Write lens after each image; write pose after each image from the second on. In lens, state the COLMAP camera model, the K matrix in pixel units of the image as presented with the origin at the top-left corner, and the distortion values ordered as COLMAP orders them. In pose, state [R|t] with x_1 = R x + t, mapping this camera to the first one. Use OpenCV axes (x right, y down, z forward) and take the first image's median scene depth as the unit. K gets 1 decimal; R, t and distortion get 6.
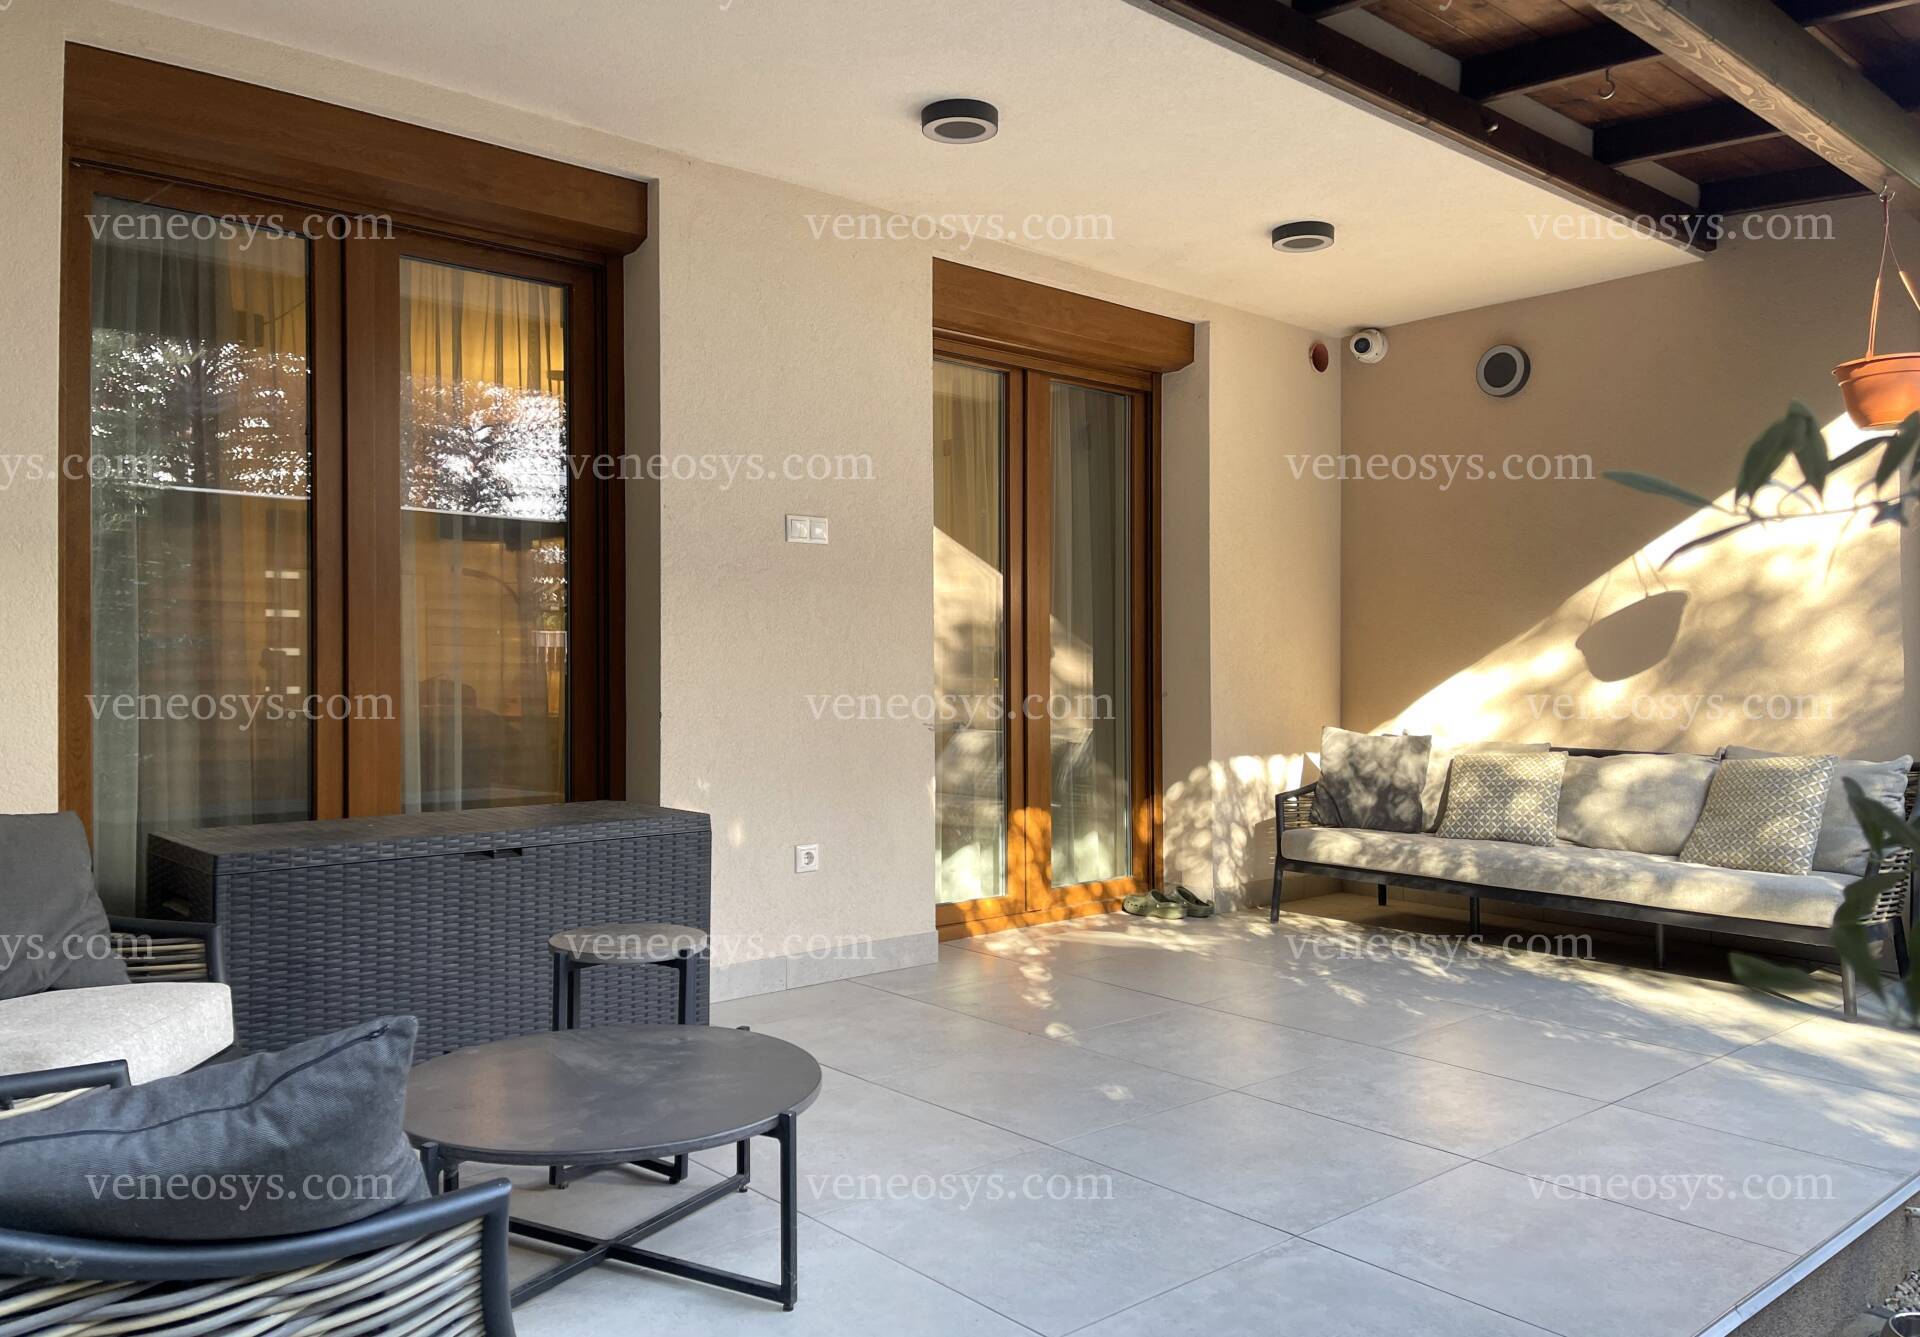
lens RADIAL K [[1464.9, 0, 955.8], [0, 1464.9, 672.7], [0, 0, 1]] dist [0.048103, -0.037648]
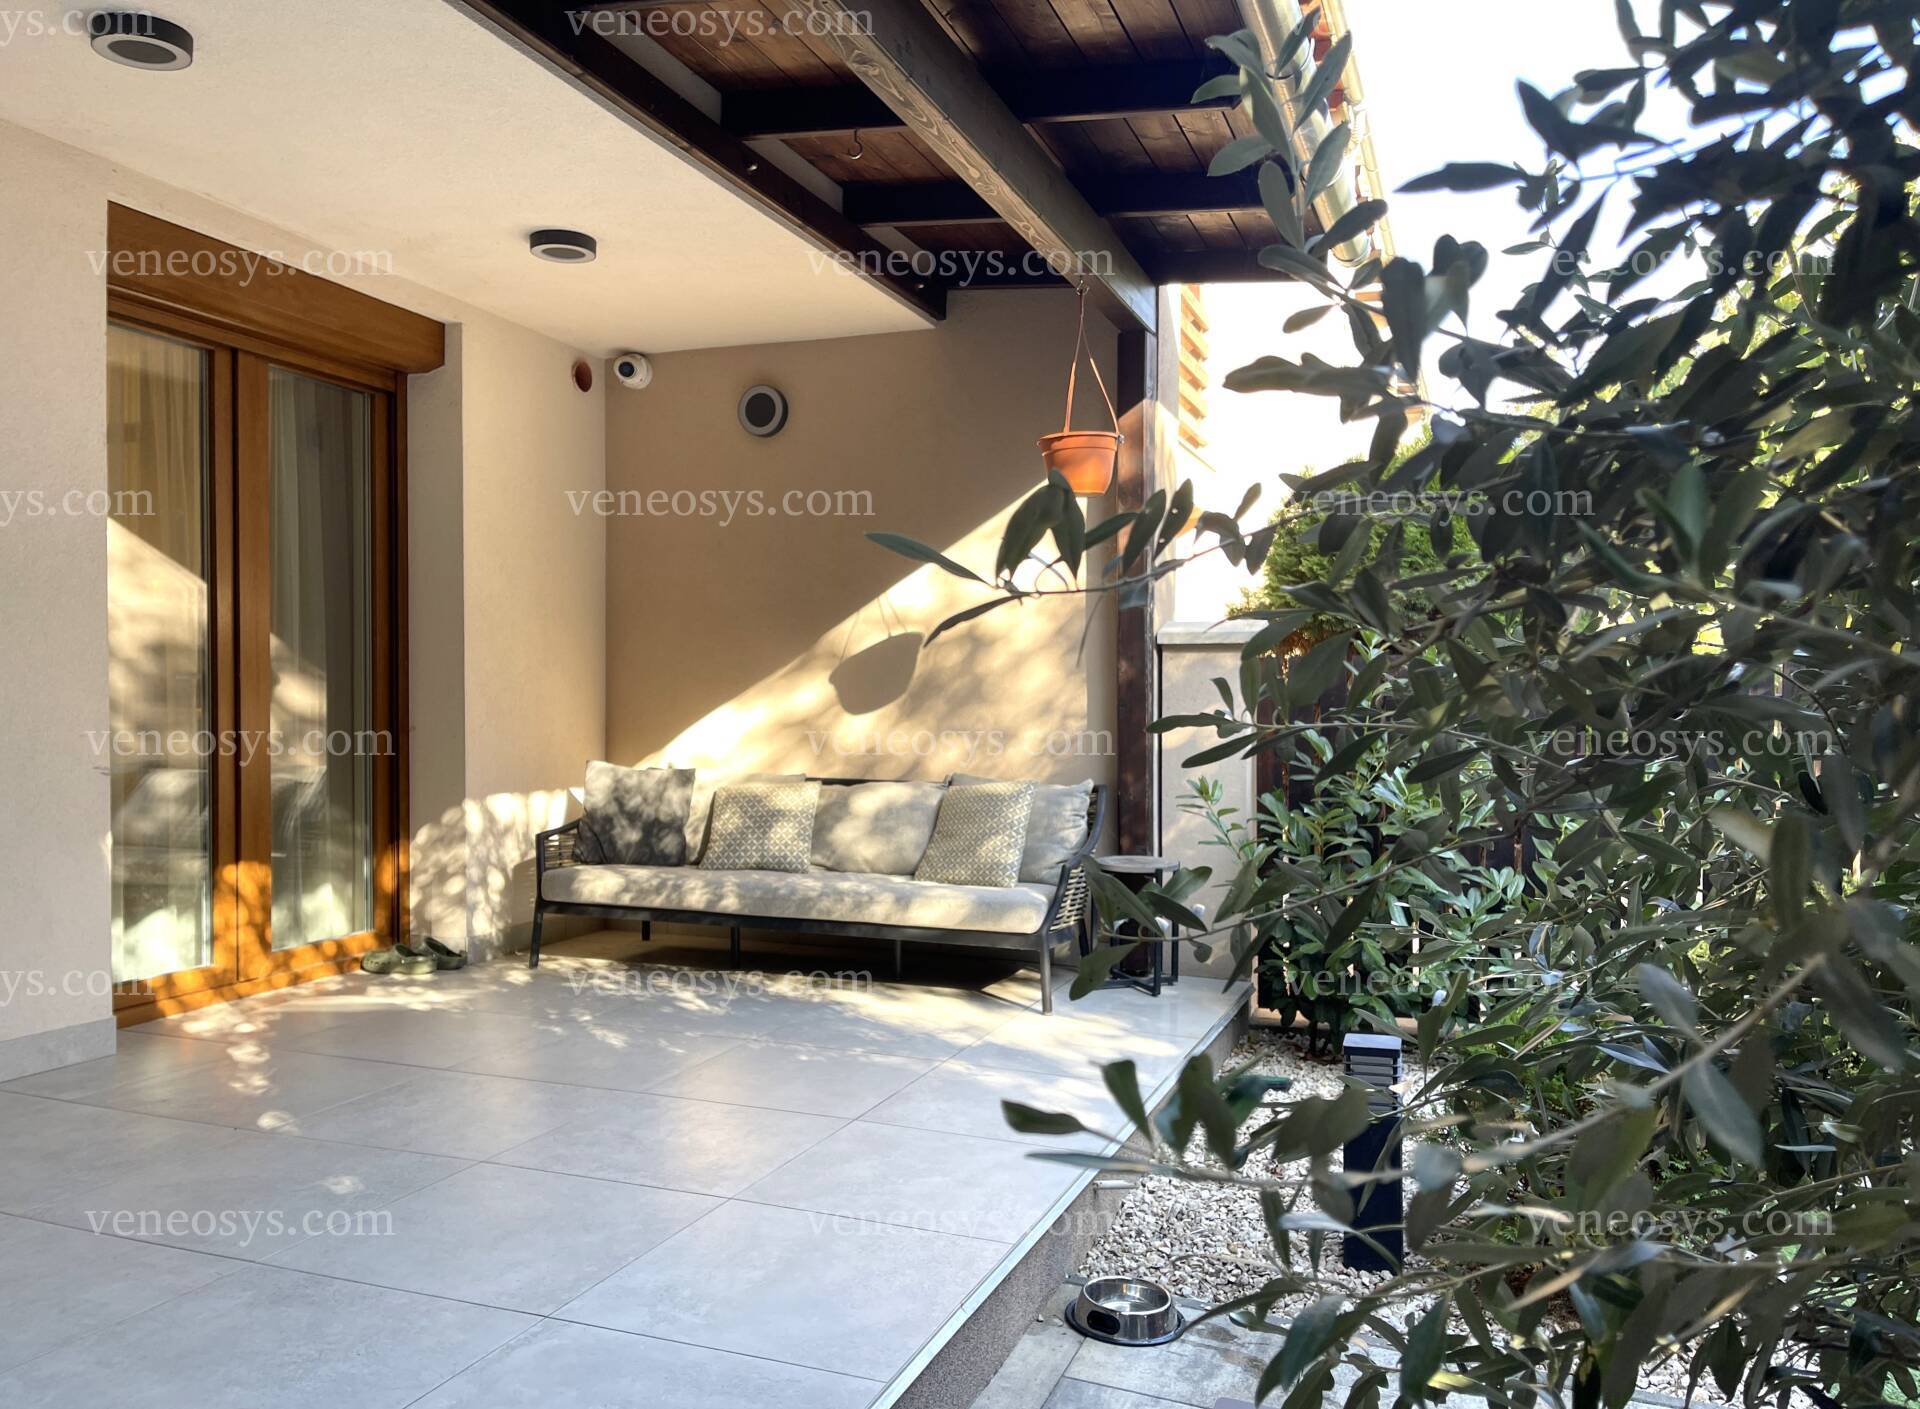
lens RADIAL K [[1466.1, 0, 1001.8], [0, 1466.1, 730.0], [0, 0, 1]] dist [0.020986, -0.021269]
pose [[0.869917, -0.004133, 0.493182, 0.013086], [-0.006629, 0.999777, 0.020071, -0.005624], [-0.493154, -0.020729, 0.869695, 0.031875]]
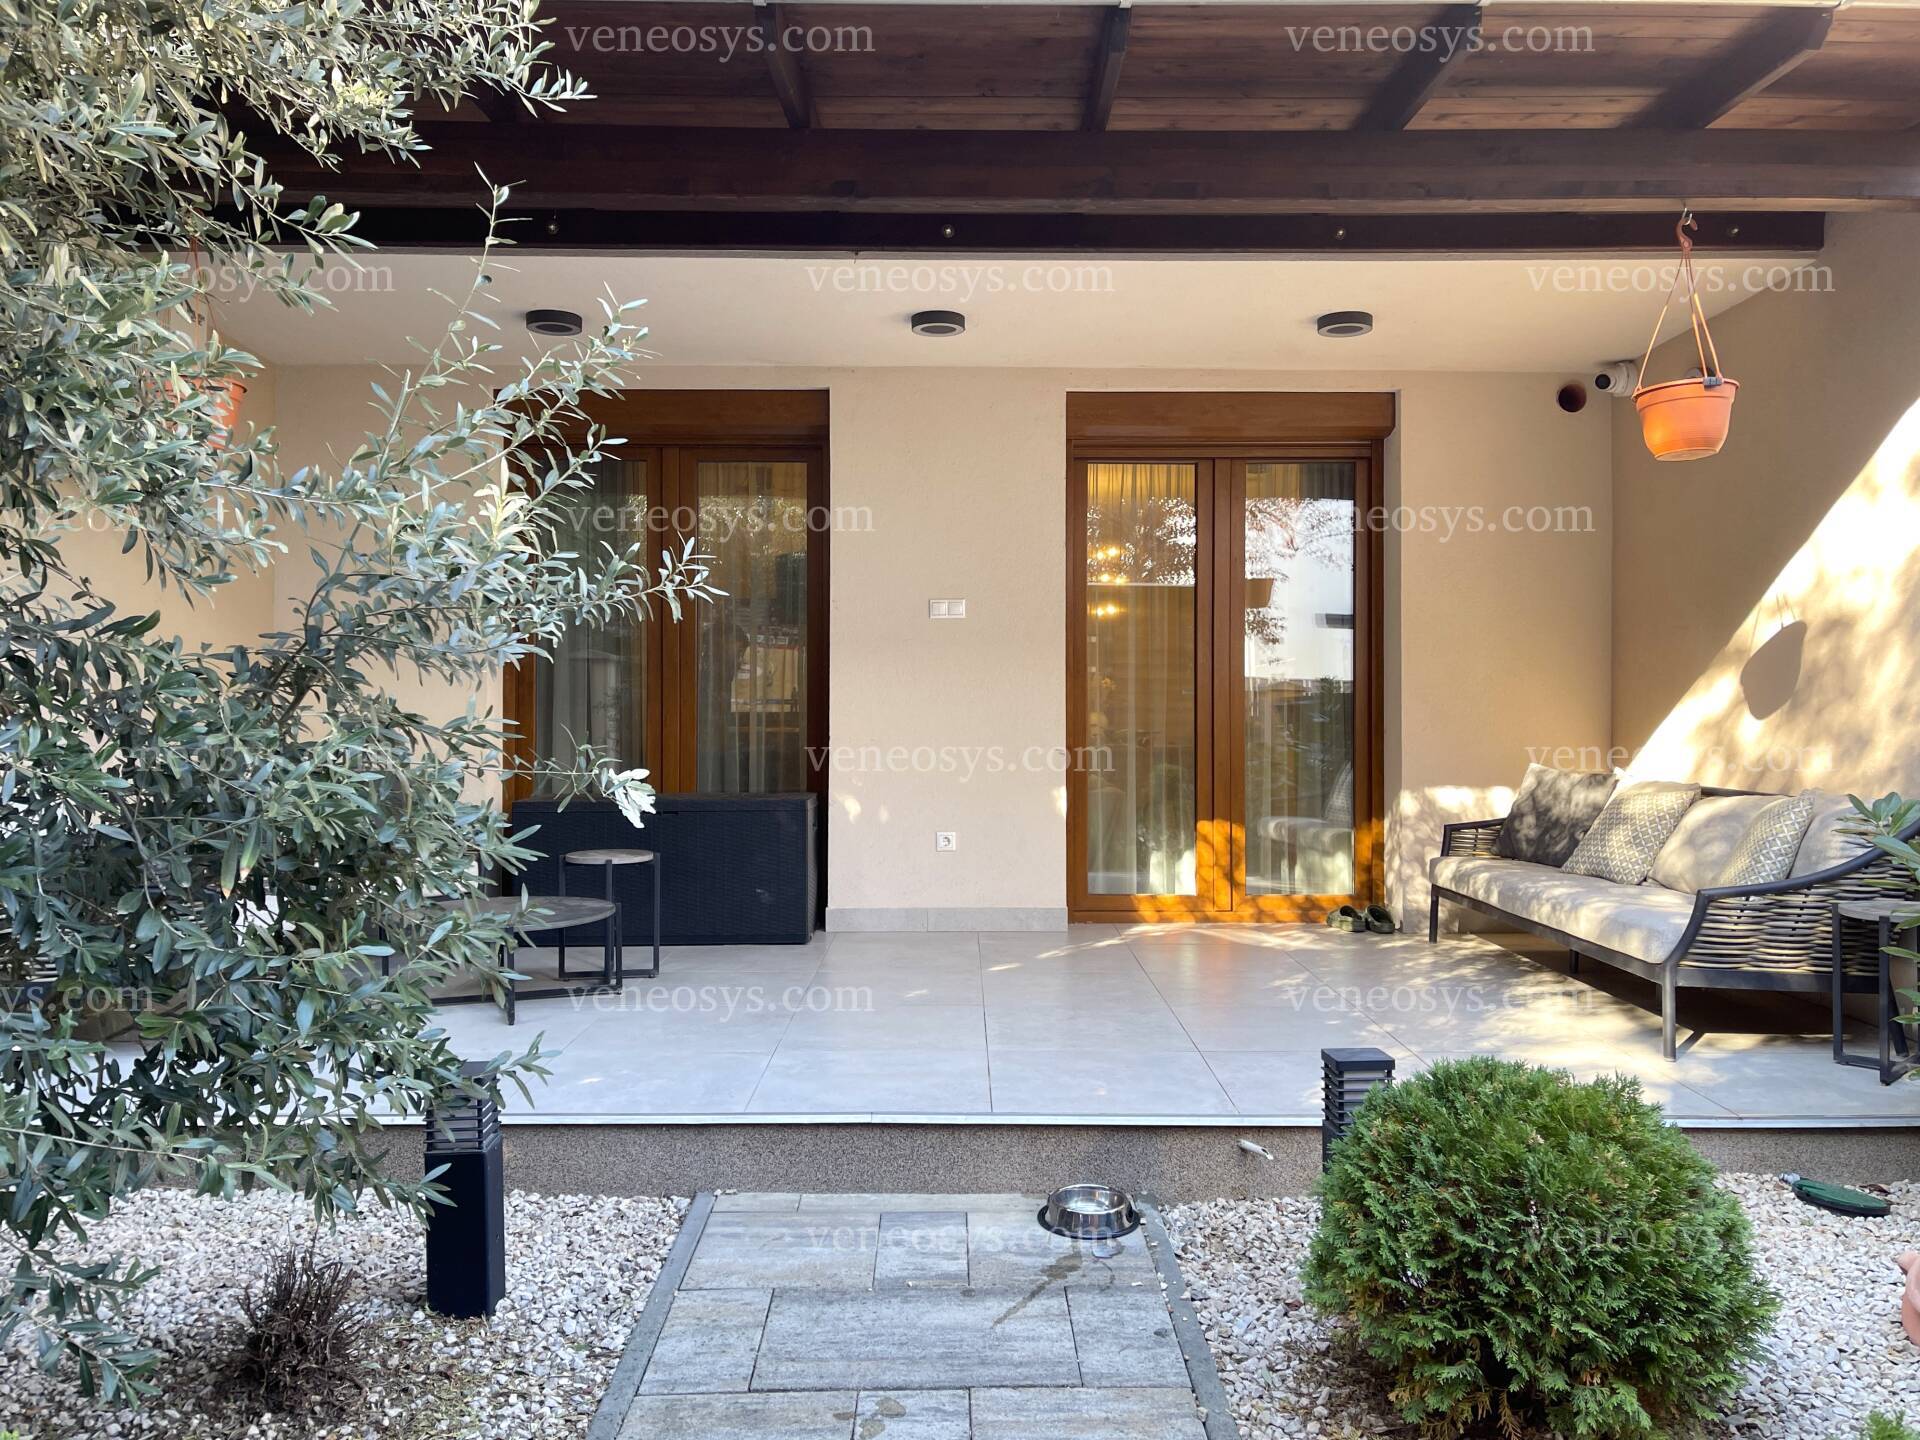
lens RADIAL K [[1466.1, 0, 956.0], [0, 1466.1, 709.3], [0, 0, 1]] dist [0.020986, -0.021269]
pose [[0.750995, -0.000442, -0.660307, 0.758921], [0.001529, 0.999998, 0.001069, -0.001787], [0.660306, -0.001812, 0.750995, -0.052126]]
